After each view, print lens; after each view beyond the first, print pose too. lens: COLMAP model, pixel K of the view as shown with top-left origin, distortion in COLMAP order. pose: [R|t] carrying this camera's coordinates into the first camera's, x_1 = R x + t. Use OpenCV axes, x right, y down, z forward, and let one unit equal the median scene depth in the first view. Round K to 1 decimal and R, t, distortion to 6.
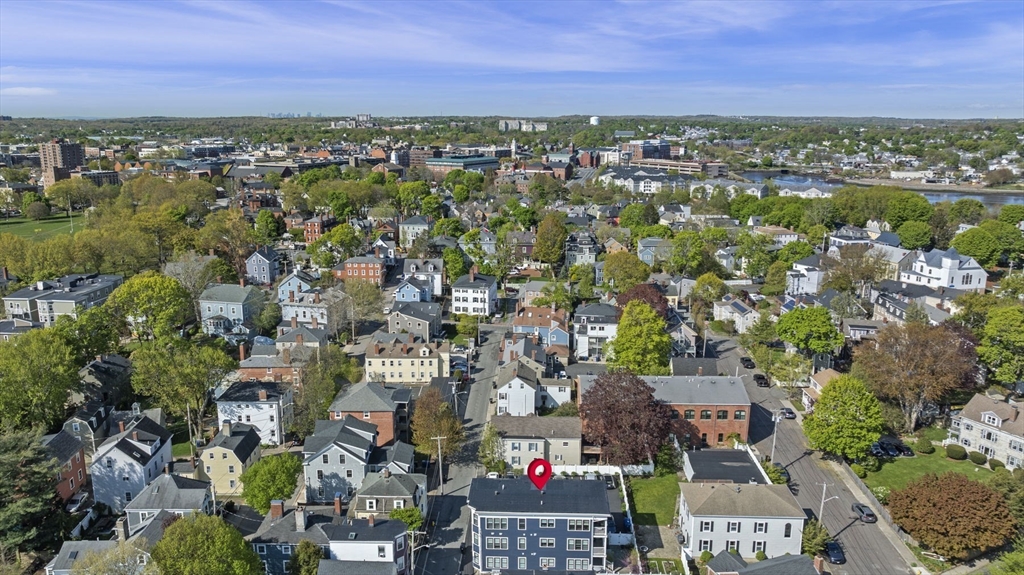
lens RADIAL K [[751.8, 0, 499.8], [0, 751.8, 286.8], [0, 0, 1]] dist [-0.019289, 0.001732]
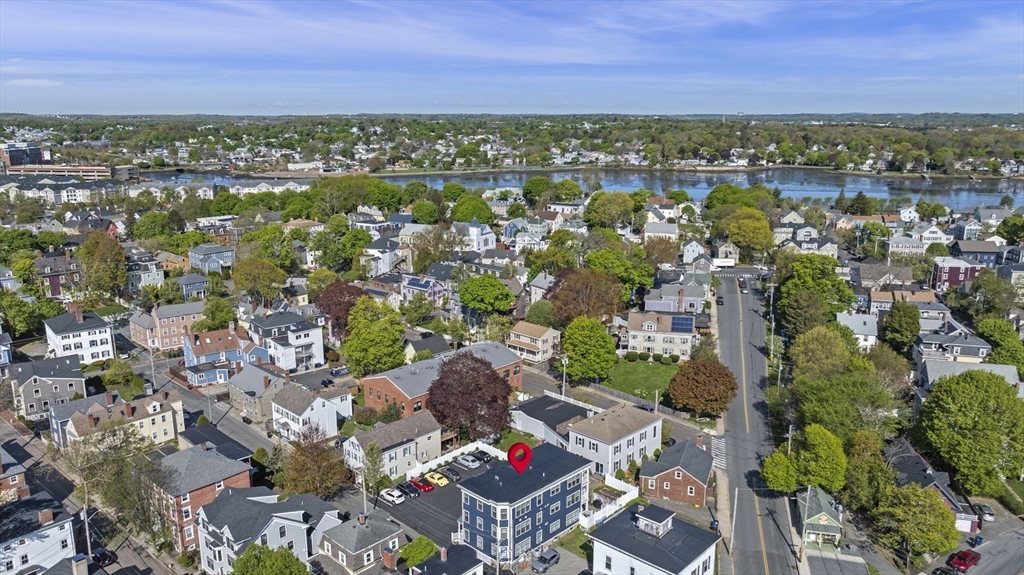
lens RADIAL K [[751.8, 0, 499.8], [0, 751.8, 286.8], [0, 0, 1]] dist [-0.019289, 0.001732]
pose [[0.665788, -0.169405, 0.726656, -0.414170], [0.167355, 0.982977, 0.075825, -0.039611], [-0.727131, 0.071126, 0.682804, 0.167917]]
